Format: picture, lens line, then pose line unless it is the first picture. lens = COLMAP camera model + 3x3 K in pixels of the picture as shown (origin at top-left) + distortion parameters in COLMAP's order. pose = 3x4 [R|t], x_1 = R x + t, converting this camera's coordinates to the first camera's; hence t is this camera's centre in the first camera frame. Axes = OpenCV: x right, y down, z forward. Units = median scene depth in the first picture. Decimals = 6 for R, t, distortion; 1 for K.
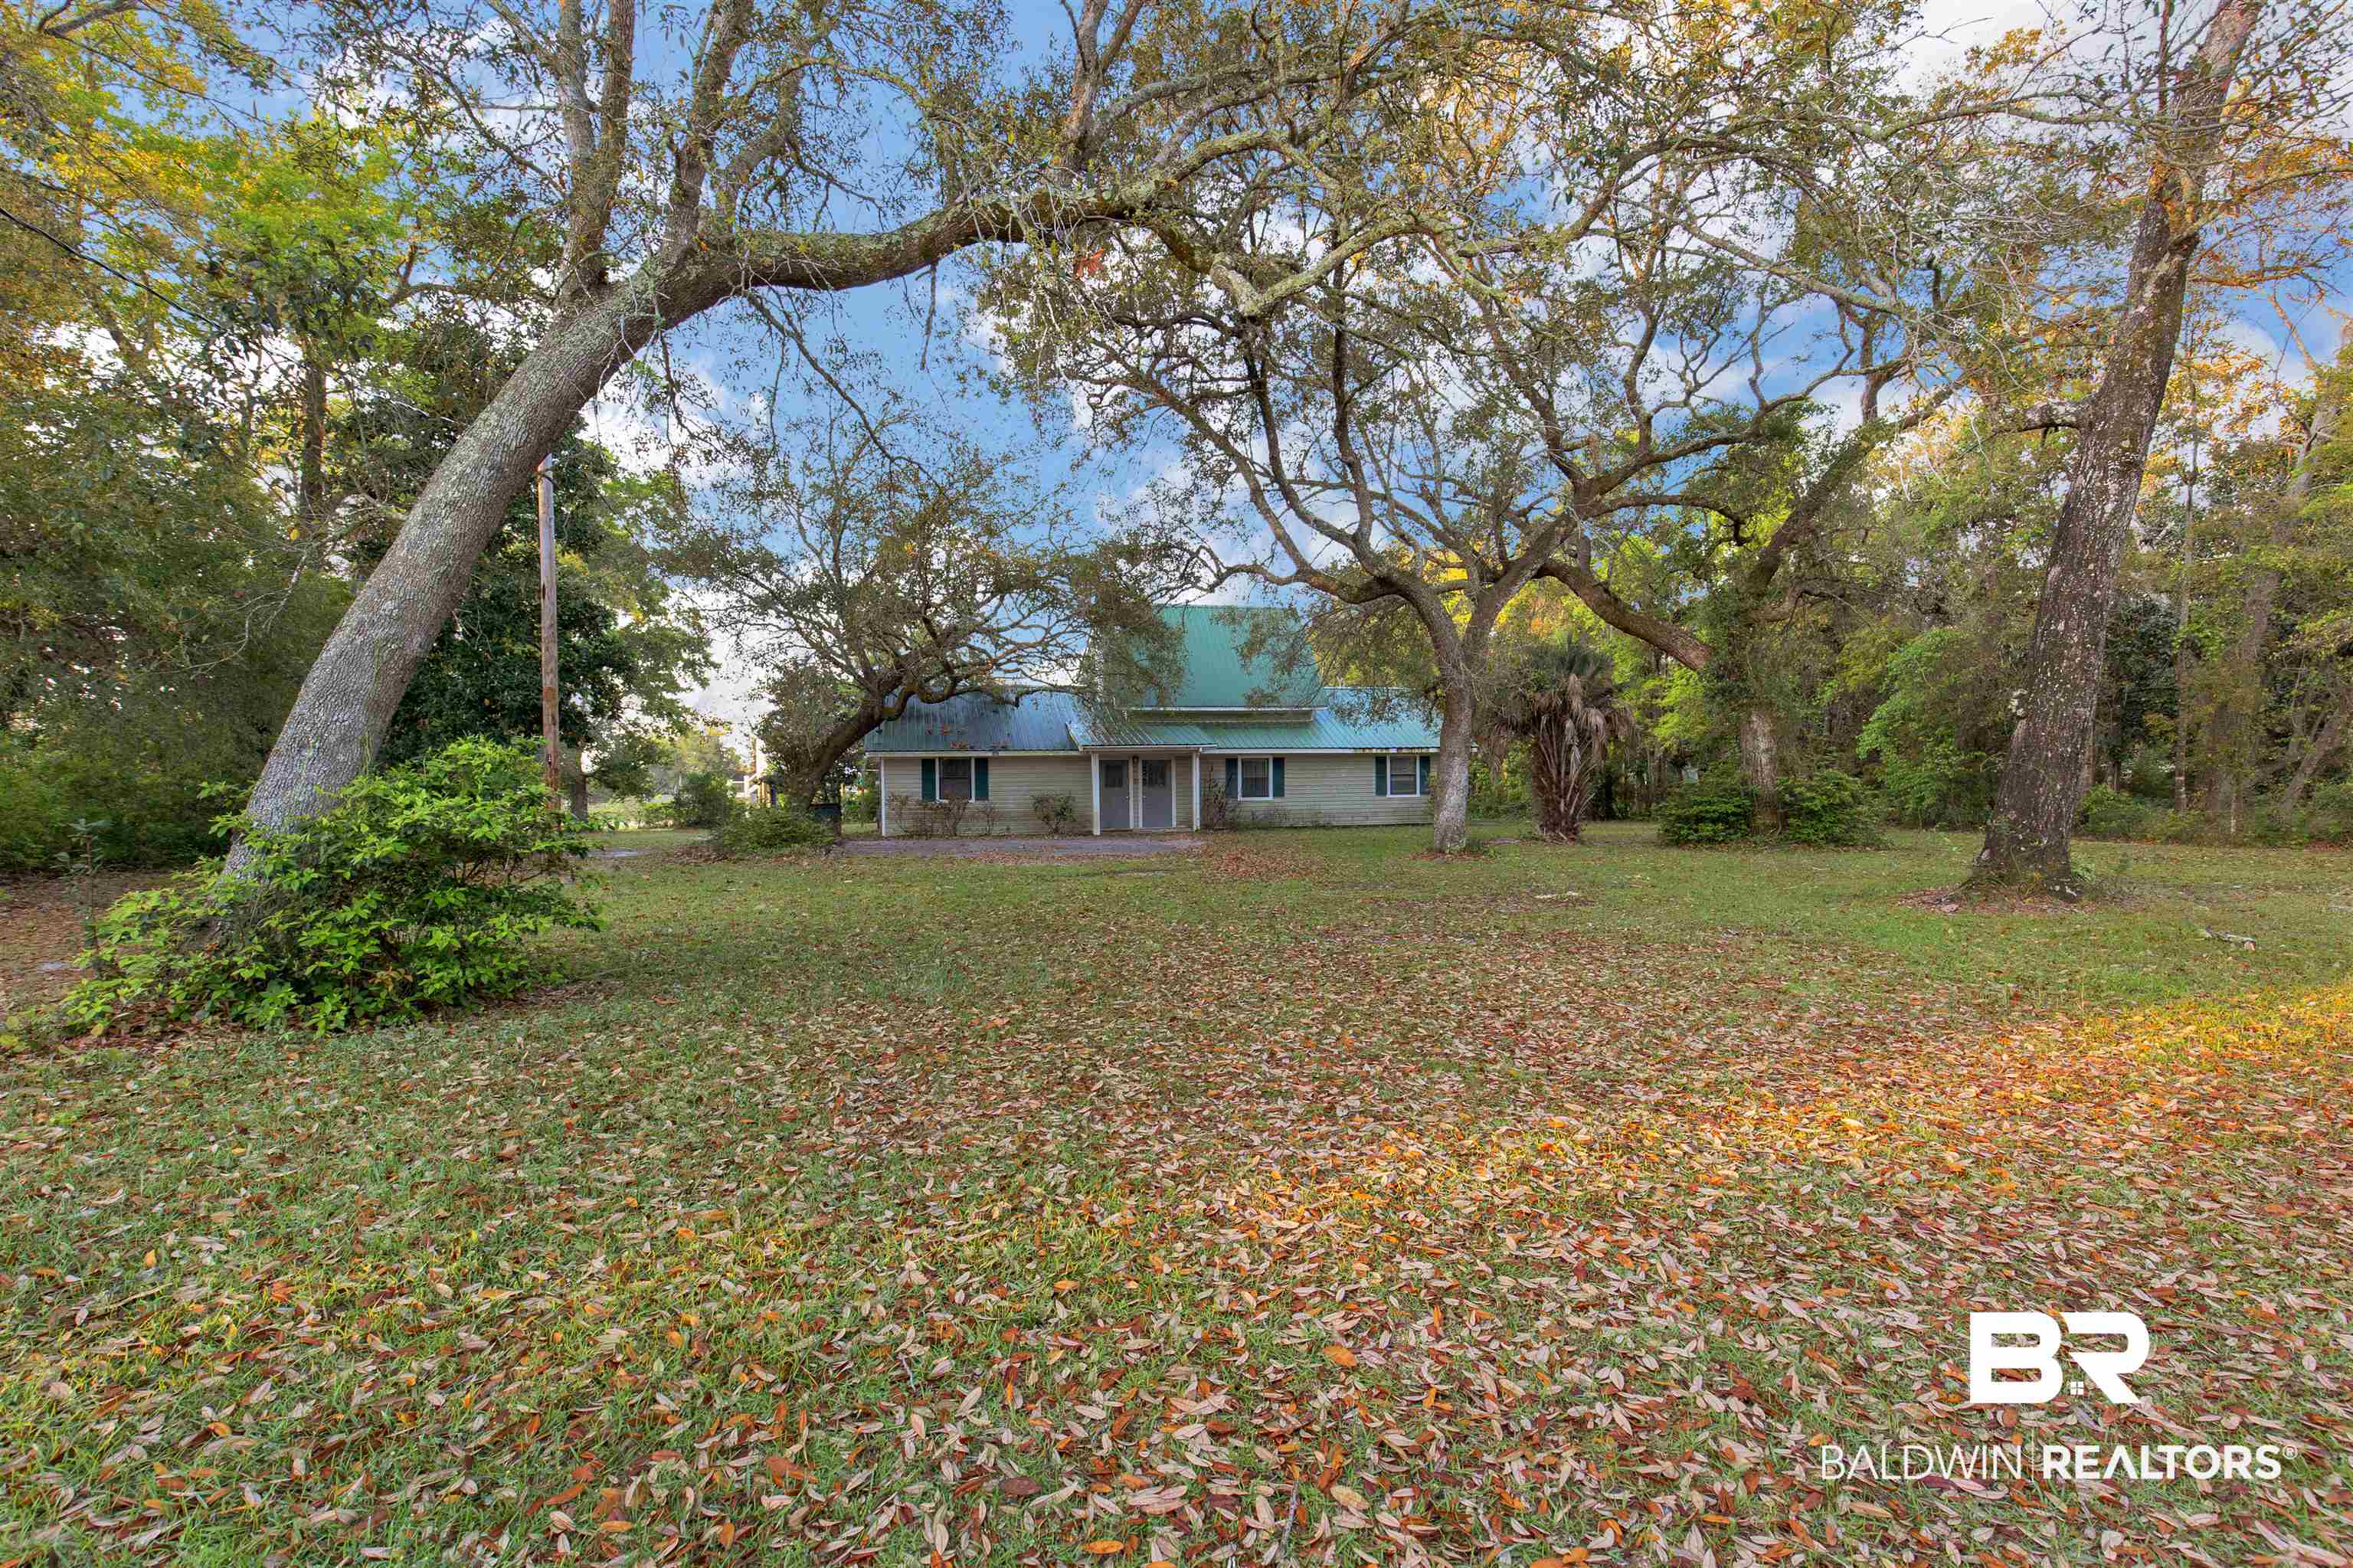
lens RADIAL K [[1063.7, 0, 1174.7], [0, 1063.7, 783.0], [0, 0, 1]] dist [0.001434, 0.000163]
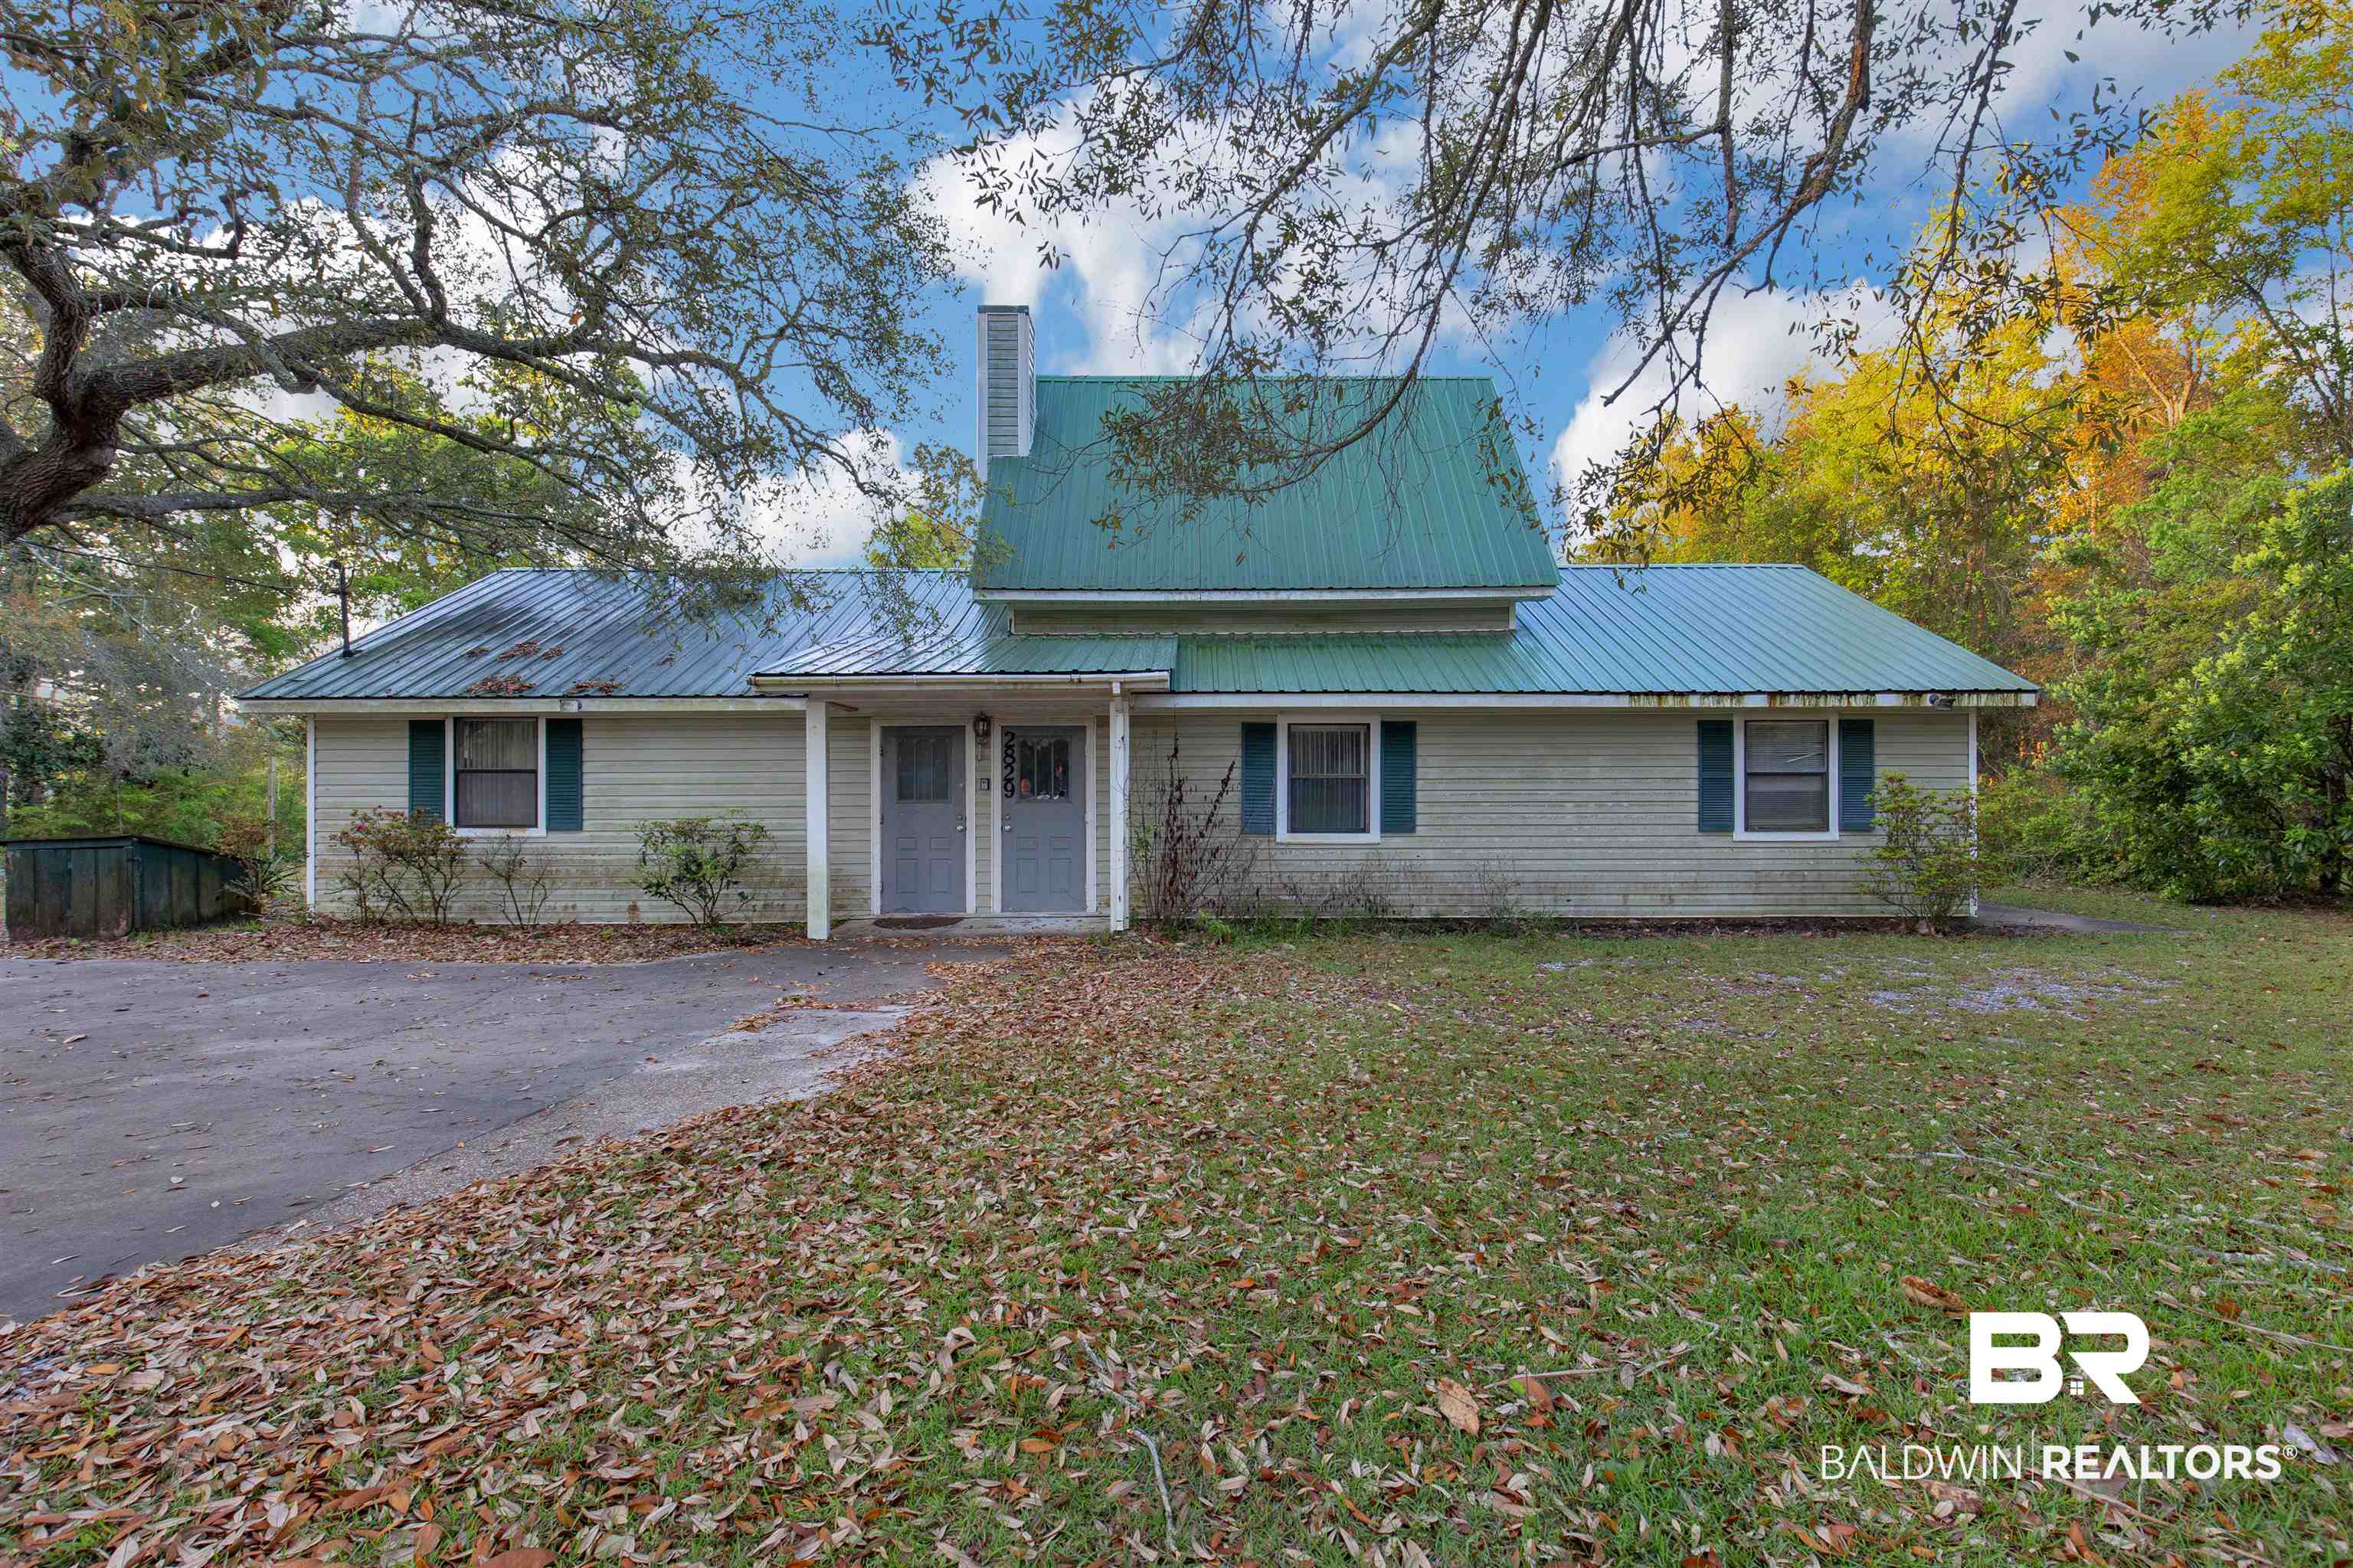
lens RADIAL K [[1063.7, 0, 1178.3], [0, 1063.7, 782.3], [0, 0, 1]] dist [0.001434, 0.000163]
pose [[0.999982, 0.006043, -0.000401, 0.026434], [-0.006041, 0.999973, 0.004167, -0.003963], [0.000426, -0.004164, 0.999991, 0.643192]]
